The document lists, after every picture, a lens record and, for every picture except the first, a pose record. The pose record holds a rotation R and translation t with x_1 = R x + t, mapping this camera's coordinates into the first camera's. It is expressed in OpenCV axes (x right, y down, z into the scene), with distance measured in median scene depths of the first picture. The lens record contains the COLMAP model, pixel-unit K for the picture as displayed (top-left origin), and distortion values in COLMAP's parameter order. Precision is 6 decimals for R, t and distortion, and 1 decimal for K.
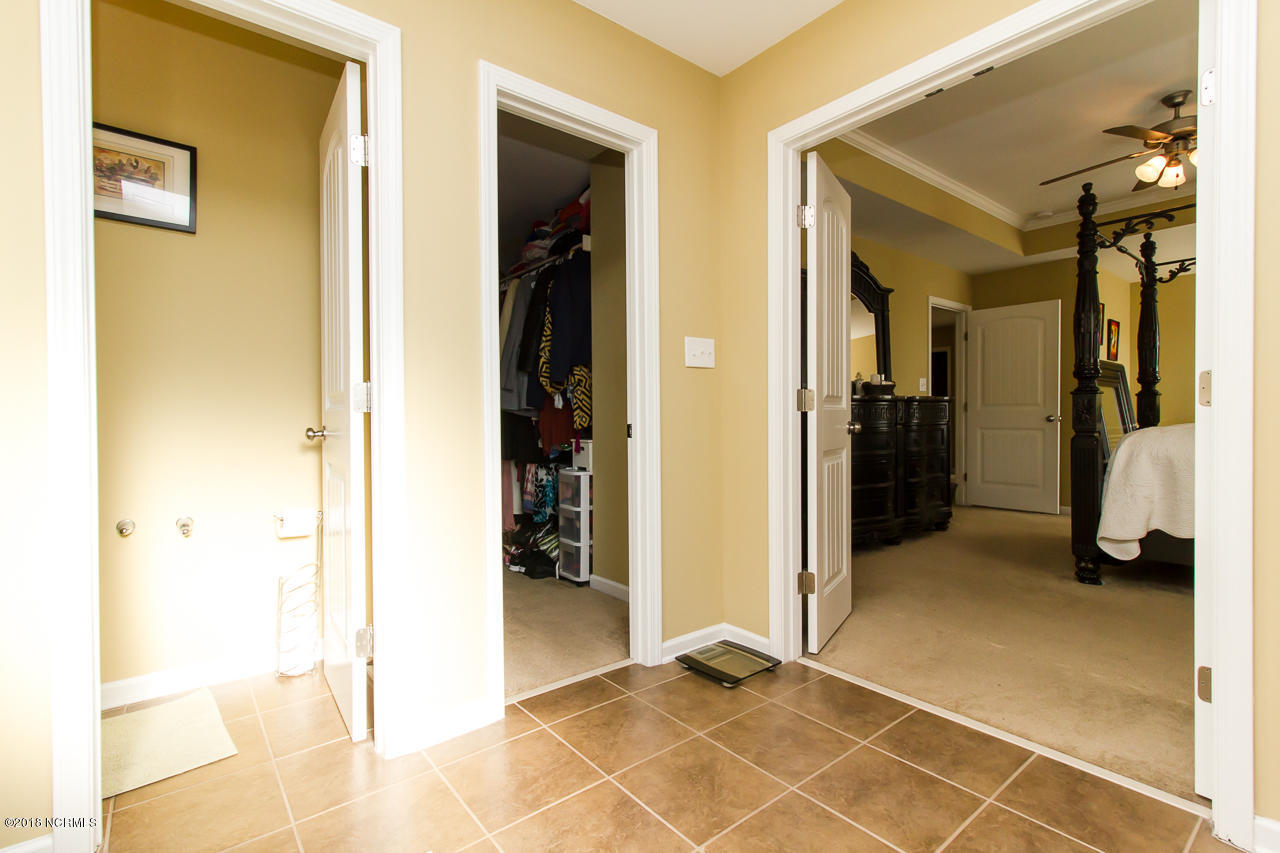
lens RADIAL K [[598.5, 0, 640.7], [0, 598.5, 423.5], [0, 0, 1]] dist [0.001014, -0.000398]
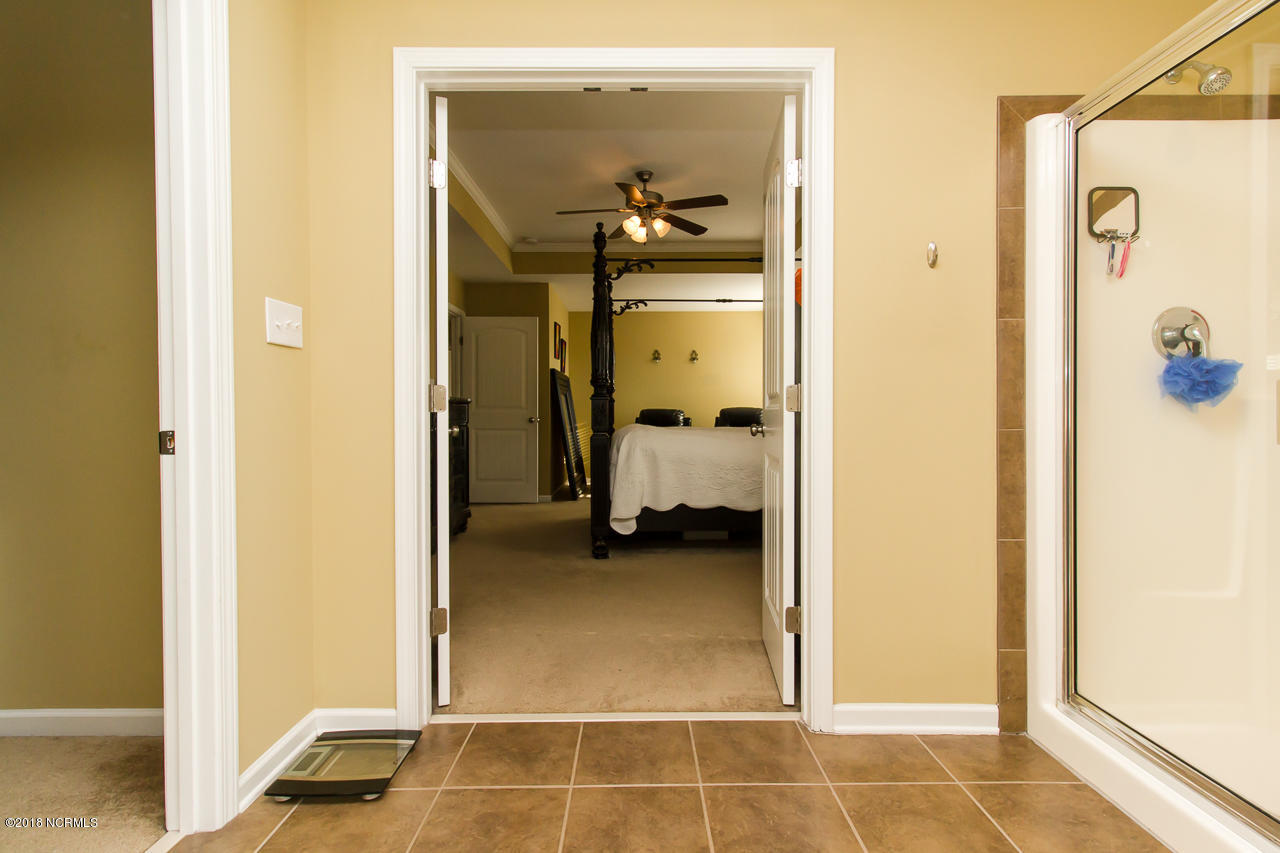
lens RADIAL K [[598.5, 0, 640.7], [0, 598.5, 423.5], [0, 0, 1]] dist [0.001014, -0.000398]
pose [[0.613111, -0.005434, 0.789978, -0.196994], [0.006380, 0.999978, 0.001926, -0.004903], [-0.789971, 0.003859, 0.613132, 0.278722]]
